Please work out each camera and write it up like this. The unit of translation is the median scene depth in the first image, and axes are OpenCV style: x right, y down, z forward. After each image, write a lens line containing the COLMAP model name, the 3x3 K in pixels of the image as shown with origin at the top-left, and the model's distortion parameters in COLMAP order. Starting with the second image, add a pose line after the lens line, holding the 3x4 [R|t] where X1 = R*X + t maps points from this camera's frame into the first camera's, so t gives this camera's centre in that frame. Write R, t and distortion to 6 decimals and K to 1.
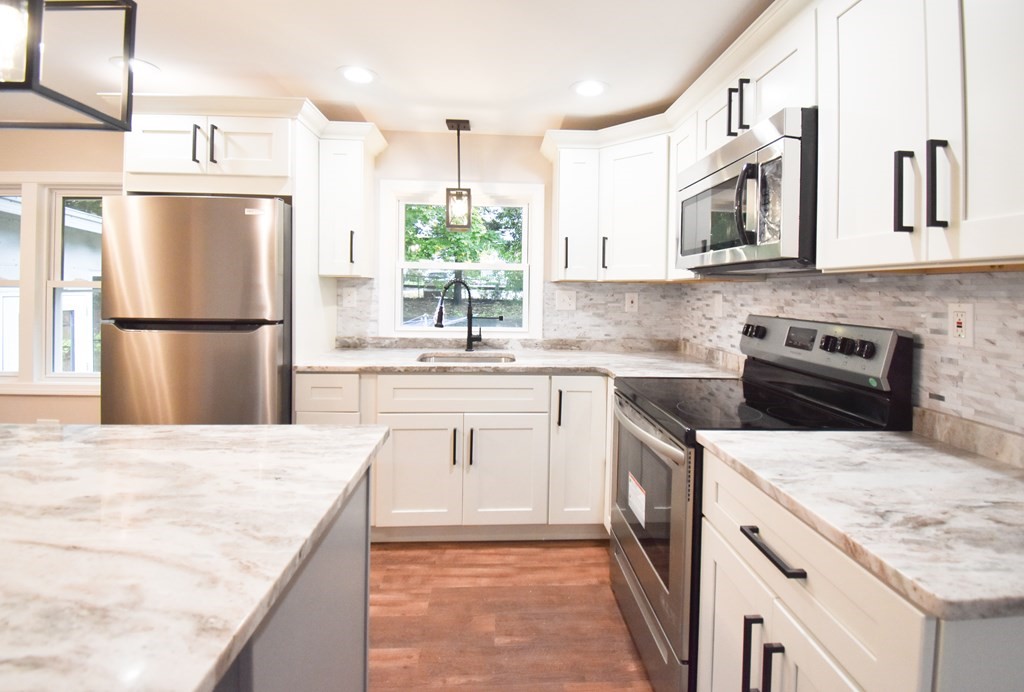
lens RADIAL K [[465.6, 0, 525.7], [0, 465.6, 295.1], [0, 0, 1]] dist [0.002239, -0.000324]
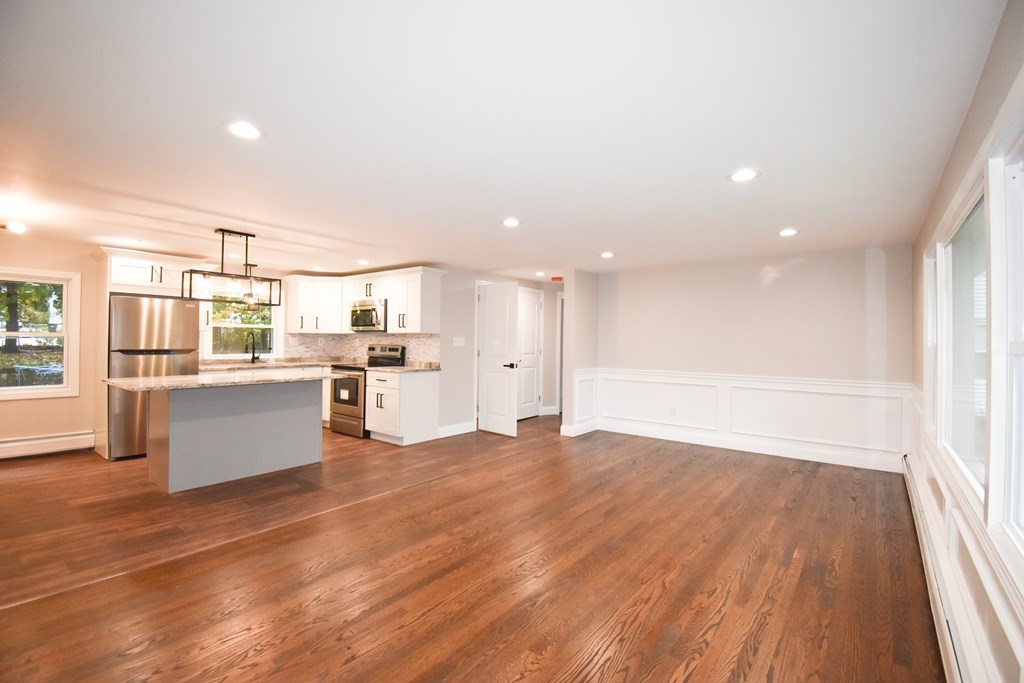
lens RADIAL K [[441.1, 0, 515.3], [0, 441.1, 337.9], [0, 0, 1]] dist [-0.000401, -0.000138]
pose [[0.663749, -0.004451, 0.747942, -1.163792], [0.007716, 0.999970, -0.000897, 0.006826], [-0.747915, 0.006366, 0.663764, -1.840212]]
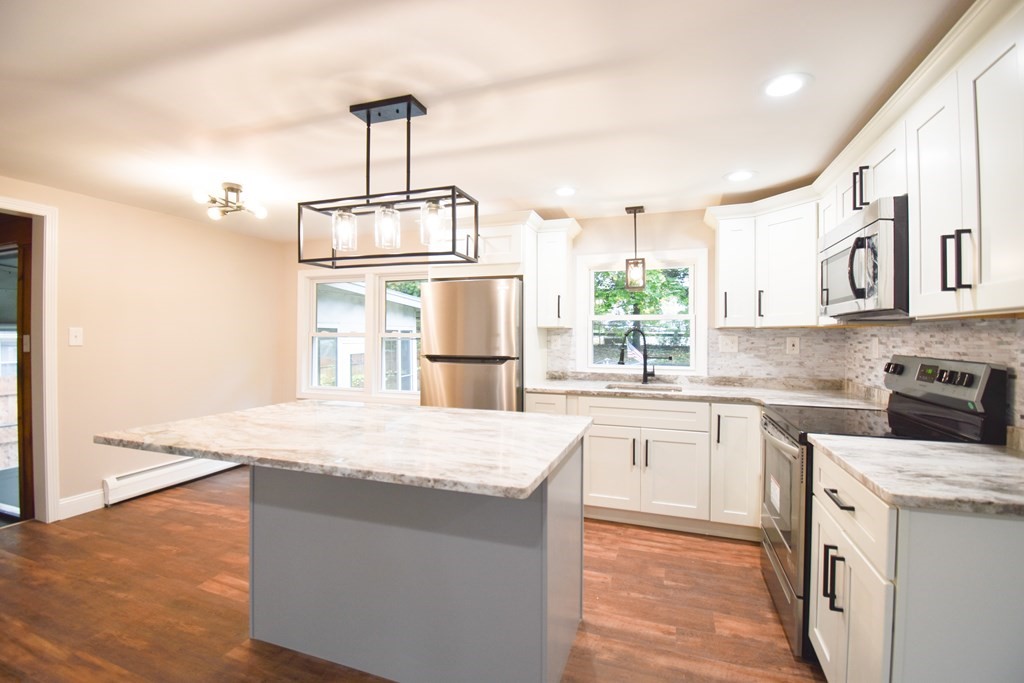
lens RADIAL K [[451.6, 0, 525.0], [0, 451.6, 334.7], [0, 0, 1]] dist [0.017864, -0.029360]
pose [[0.925764, -0.011953, -0.377912, 0.058056], [0.005619, 0.999825, -0.017857, 0.007164], [0.378059, 0.014408, 0.925669, -0.362008]]
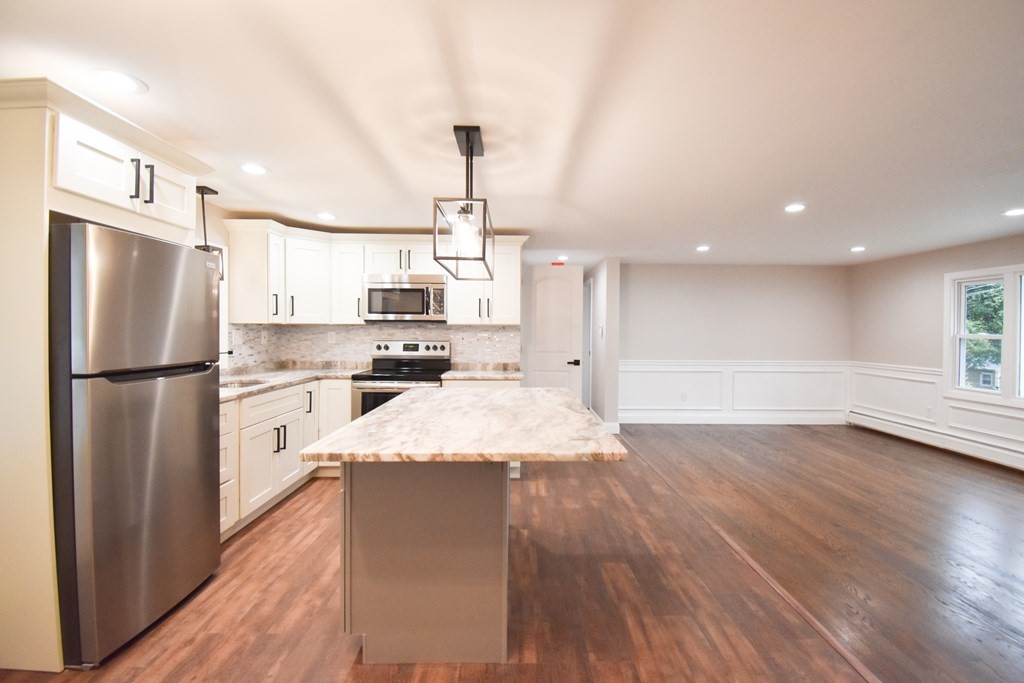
lens RADIAL K [[457.1, 0, 514.5], [0, 457.1, 335.1], [0, 0, 1]] dist [0.016070, -0.020823]
pose [[0.055111, -0.025554, 0.998153, -1.607669], [0.004525, 0.999669, 0.025343, -0.034023], [-0.998470, 0.003120, 0.055209, 0.199246]]
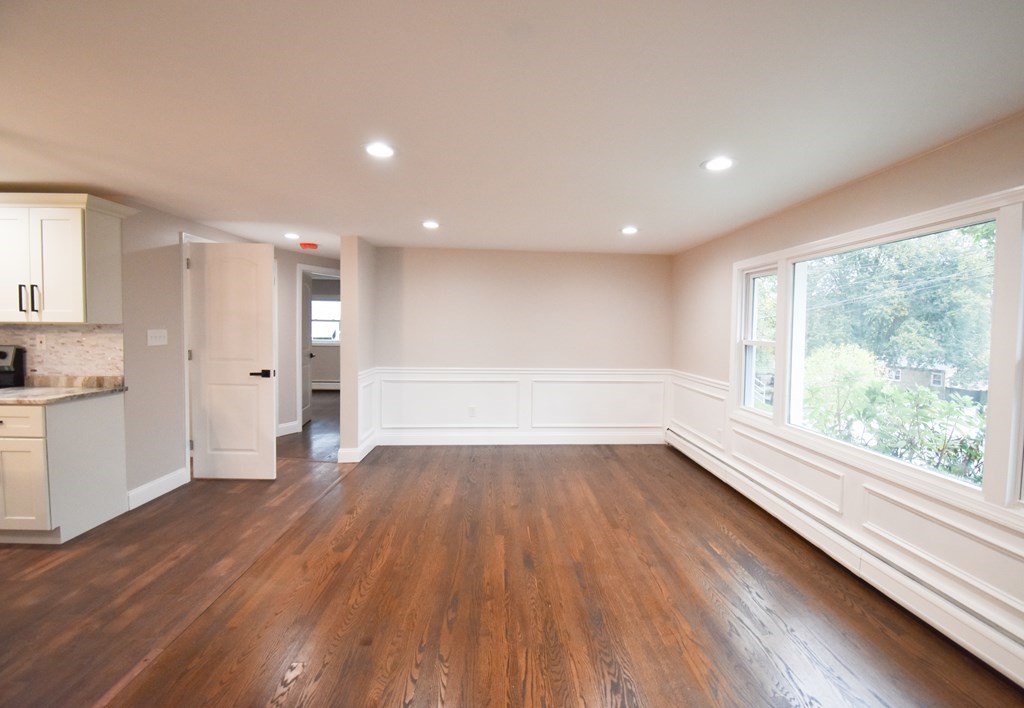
lens RADIAL K [[467.9, 0, 531.0], [0, 467.9, 345.9], [0, 0, 1]] dist [0.016659, -0.021365]
pose [[-0.012173, -0.055708, 0.998373, -1.043073], [-0.004536, 0.998440, 0.055656, -0.045222], [-0.999916, -0.003851, -0.012406, -1.052326]]
